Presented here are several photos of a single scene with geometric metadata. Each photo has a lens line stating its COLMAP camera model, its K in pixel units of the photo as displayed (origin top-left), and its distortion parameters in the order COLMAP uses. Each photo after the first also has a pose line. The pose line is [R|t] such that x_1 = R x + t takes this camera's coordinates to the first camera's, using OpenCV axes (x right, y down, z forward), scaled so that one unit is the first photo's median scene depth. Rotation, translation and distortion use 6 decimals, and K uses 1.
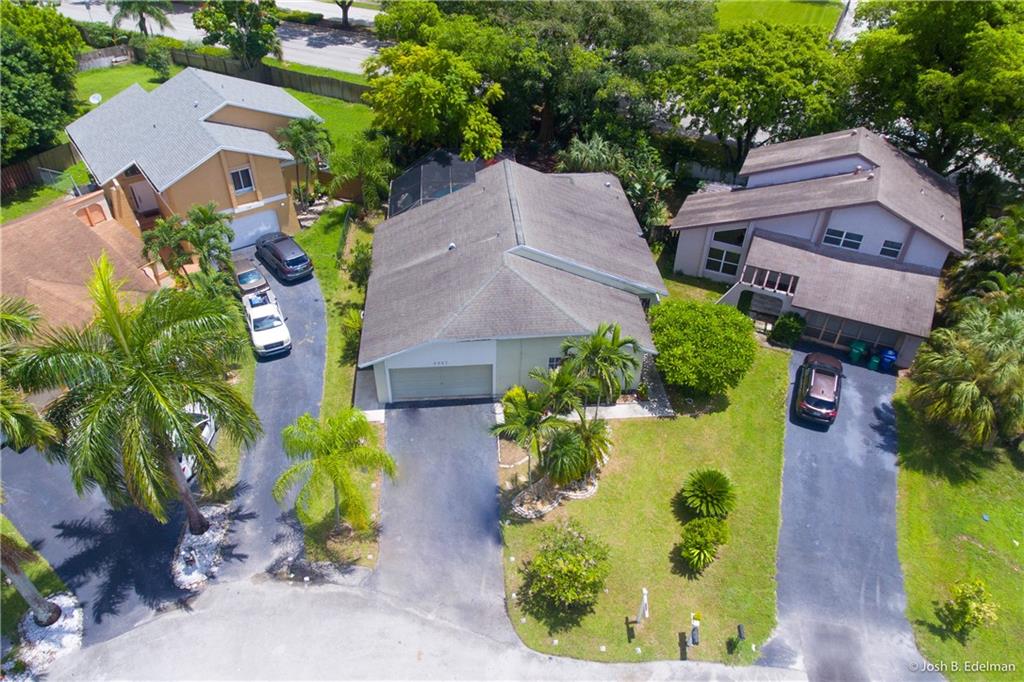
lens RADIAL K [[726.6, 0, 512.0], [0, 726.6, 341.0], [0, 0, 1]] dist [0.002787, 0.041656]
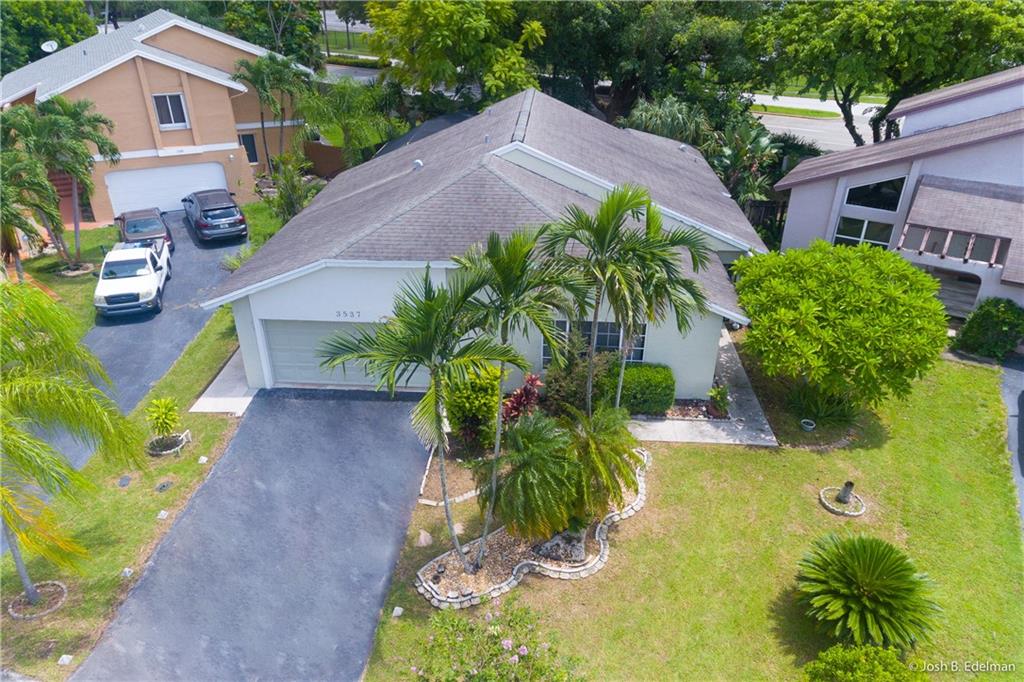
lens RADIAL K [[726.6, 0, 512.0], [0, 726.6, 341.0], [0, 0, 1]] dist [0.002787, 0.041656]
pose [[0.989696, 0.055865, -0.131839, 0.098043], [-0.078255, 0.982108, -0.171290, 0.131312], [0.119911, 0.179842, 0.976360, 0.450963]]
